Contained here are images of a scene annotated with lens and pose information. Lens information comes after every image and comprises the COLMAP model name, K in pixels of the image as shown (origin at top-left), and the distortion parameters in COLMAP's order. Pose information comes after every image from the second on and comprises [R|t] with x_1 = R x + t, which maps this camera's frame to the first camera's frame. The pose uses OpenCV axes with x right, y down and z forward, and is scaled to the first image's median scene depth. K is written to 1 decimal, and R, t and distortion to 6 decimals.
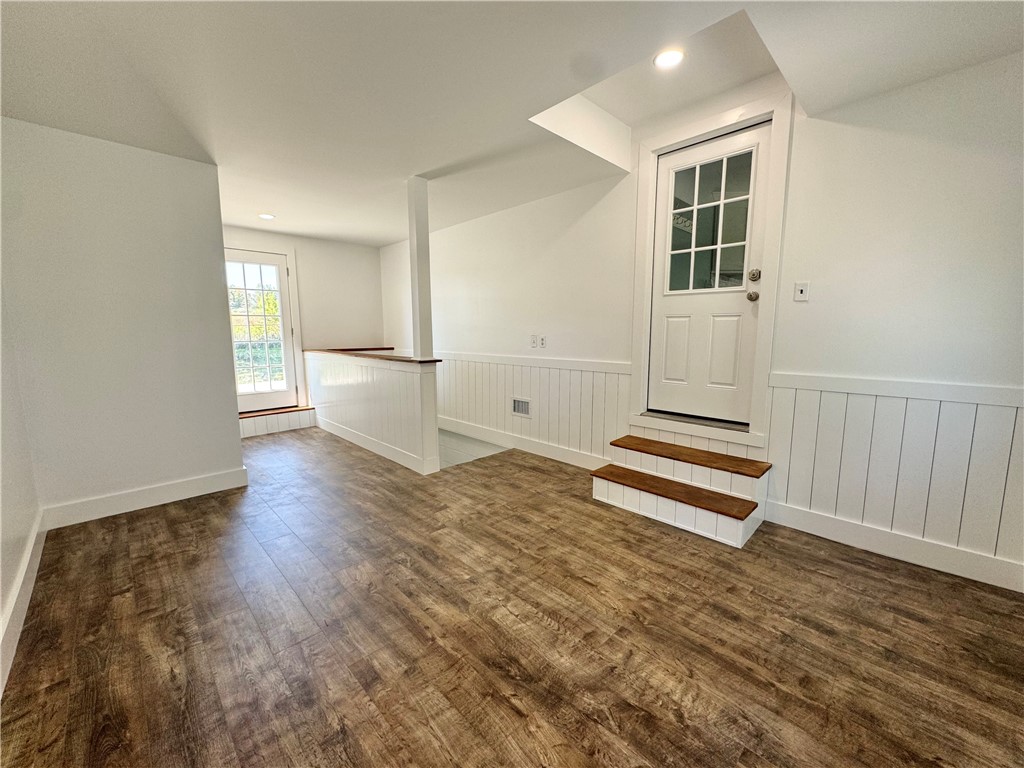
lens RADIAL K [[408.8, 0, 511.4], [0, 408.8, 384.3], [0, 0, 1]] dist [-0.002584, -0.000290]
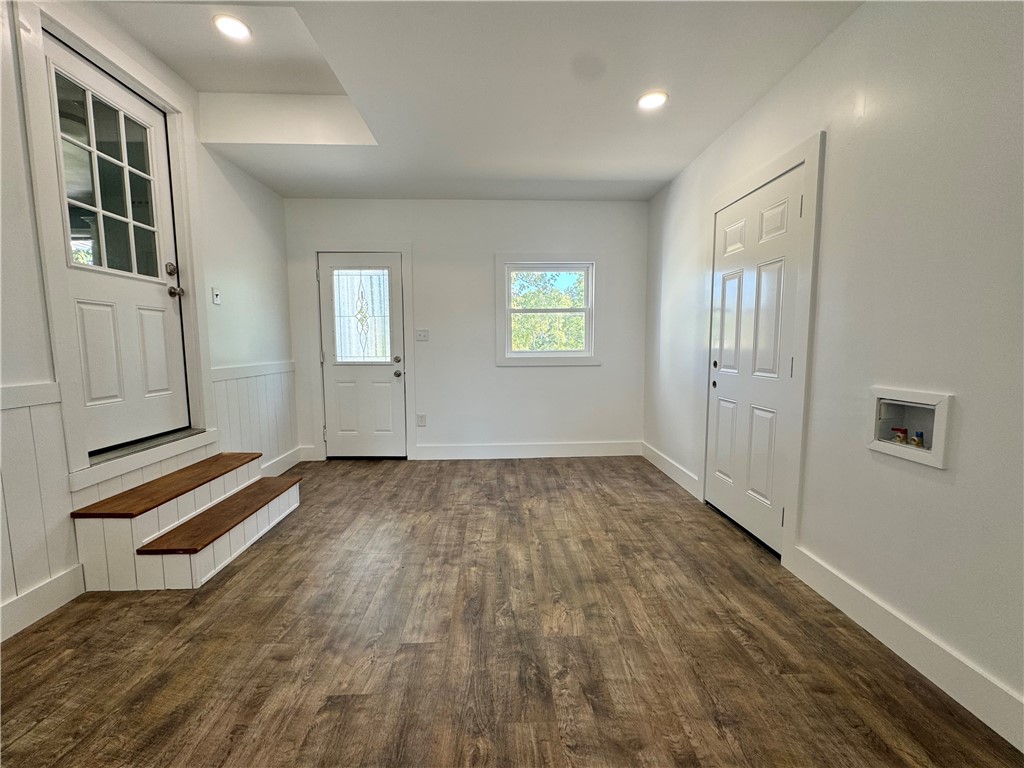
lens RADIAL K [[408.8, 0, 514.3], [0, 408.8, 382.1], [0, 0, 1]] dist [-0.002584, -0.000290]
pose [[-0.742529, -0.057327, 0.667356, -0.841094], [0.094935, 0.977265, 0.189578, -0.154824], [-0.663052, 0.204122, -0.720206, 1.597998]]
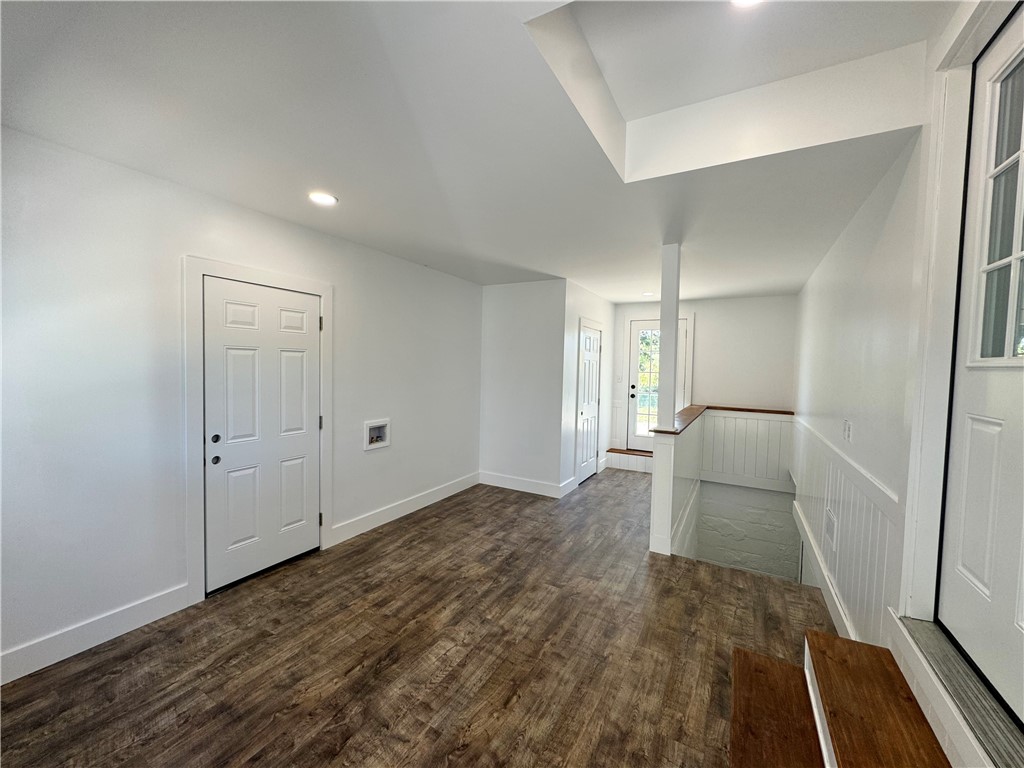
lens RADIAL K [[408.8, 0, 511.1], [0, 408.8, 383.6], [0, 0, 1]] dist [-0.002584, -0.000290]
pose [[0.275618, 0.049433, -0.959995, 1.008560], [-0.149024, 0.988800, 0.008131, -0.204043], [0.949646, 0.140822, 0.279898, 0.659953]]
